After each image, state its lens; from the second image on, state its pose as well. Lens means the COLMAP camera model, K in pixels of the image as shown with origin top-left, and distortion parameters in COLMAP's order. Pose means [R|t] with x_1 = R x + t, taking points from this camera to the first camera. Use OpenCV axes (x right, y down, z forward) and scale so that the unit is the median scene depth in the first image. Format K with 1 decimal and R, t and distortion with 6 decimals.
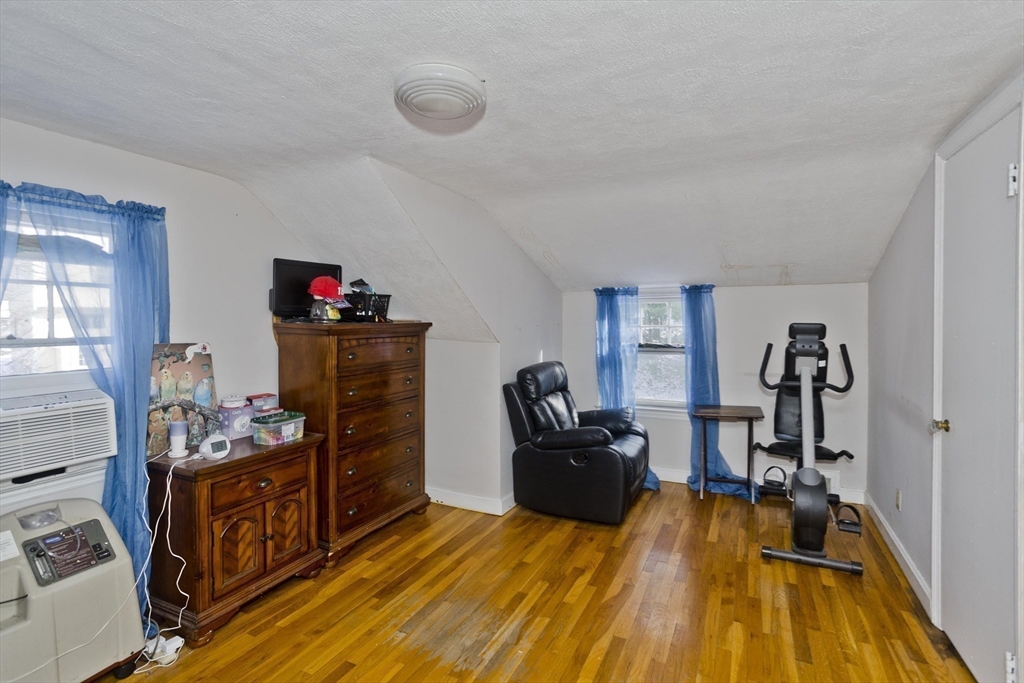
lens RADIAL K [[505.3, 0, 512.0], [0, 505.3, 325.0], [0, 0, 1]] dist [-0.037032, 0.015043]
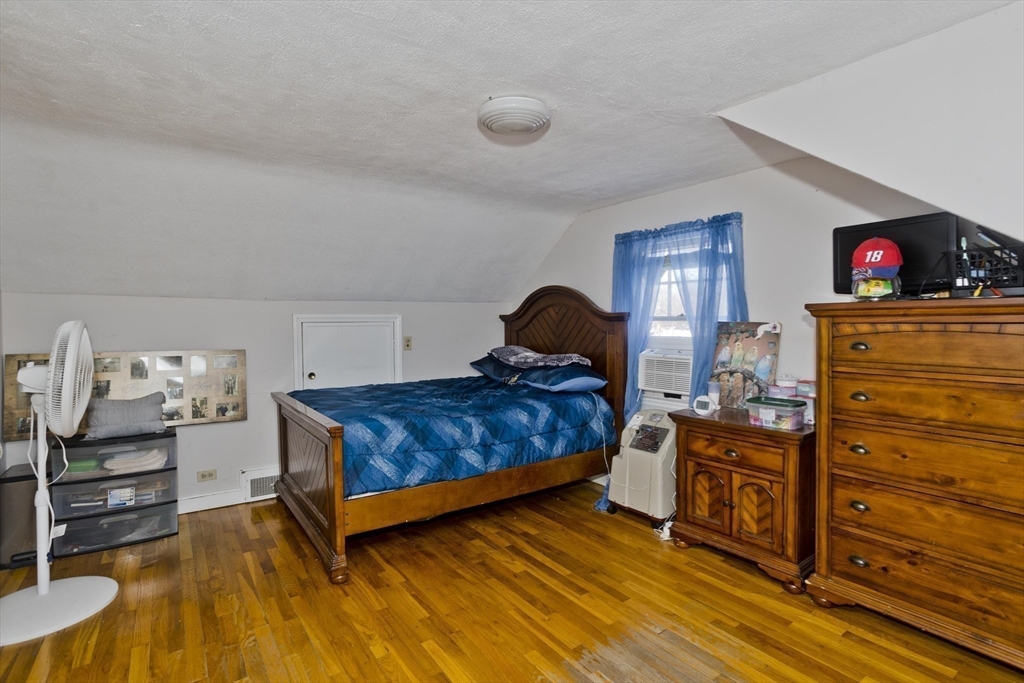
lens RADIAL K [[505.3, 0, 511.6], [0, 505.3, 332.9], [0, 0, 1]] dist [-0.037032, 0.015043]
pose [[-0.497286, 0.032293, -0.866986, 0.650291], [0.002688, 0.999360, 0.035682, 0.018410], [0.867583, 0.015414, -0.497054, 1.099990]]
